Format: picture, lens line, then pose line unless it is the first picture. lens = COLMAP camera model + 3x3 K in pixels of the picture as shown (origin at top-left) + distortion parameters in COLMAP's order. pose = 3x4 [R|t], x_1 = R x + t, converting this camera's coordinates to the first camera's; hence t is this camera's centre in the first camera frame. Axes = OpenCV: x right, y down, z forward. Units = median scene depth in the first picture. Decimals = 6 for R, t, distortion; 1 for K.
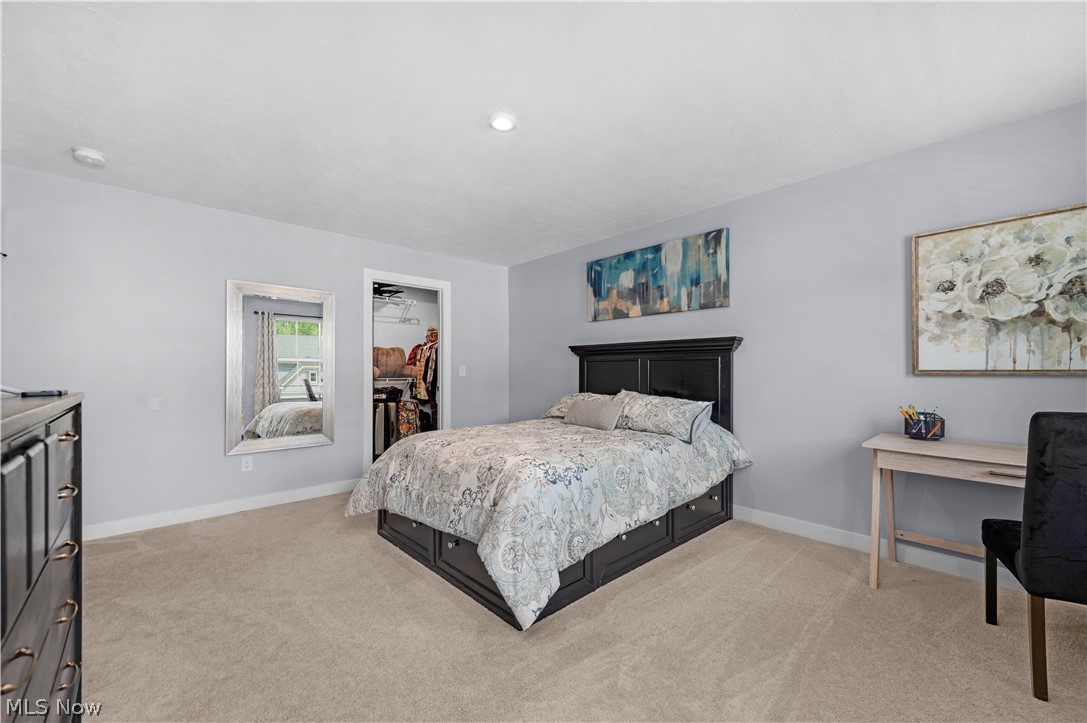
lens RADIAL K [[434.7, 0, 547.2], [0, 434.7, 367.8], [0, 0, 1]] dist [0.007509, -0.001476]
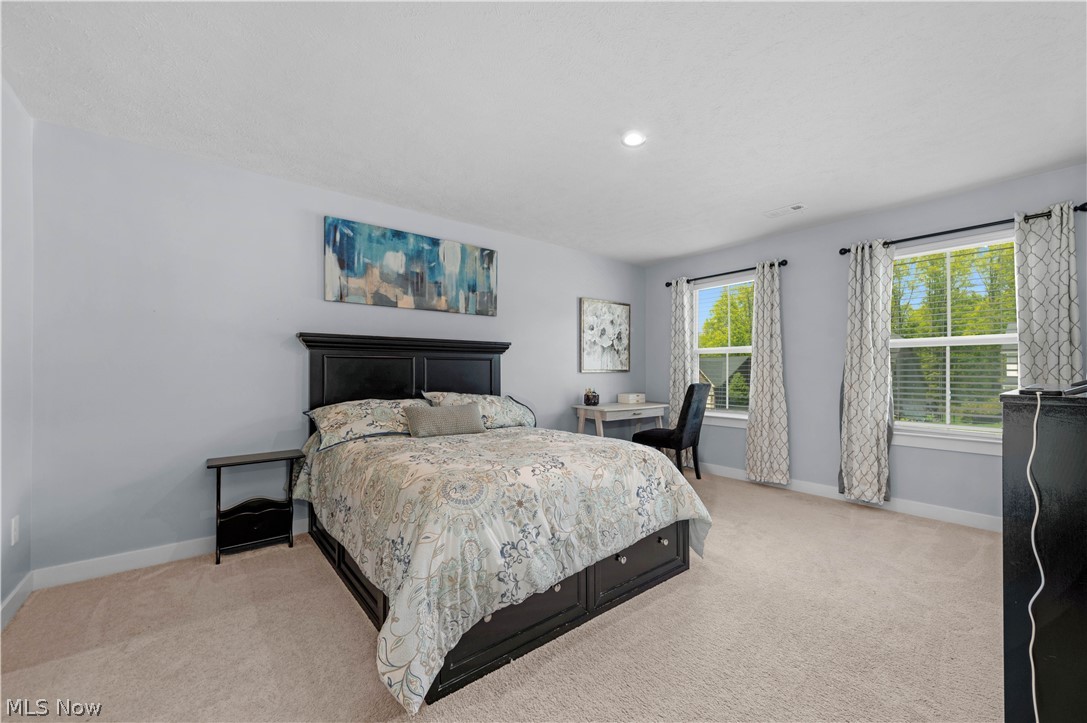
lens RADIAL K [[434.7, 0, 590.6], [0, 434.7, 366.1], [0, 0, 1]] dist [0.007509, -0.001476]
pose [[0.006388, 0.012416, 0.999903, -0.707782], [-0.003934, 0.999915, -0.012391, 0.008264], [-0.999972, -0.003855, 0.006436, 0.663373]]
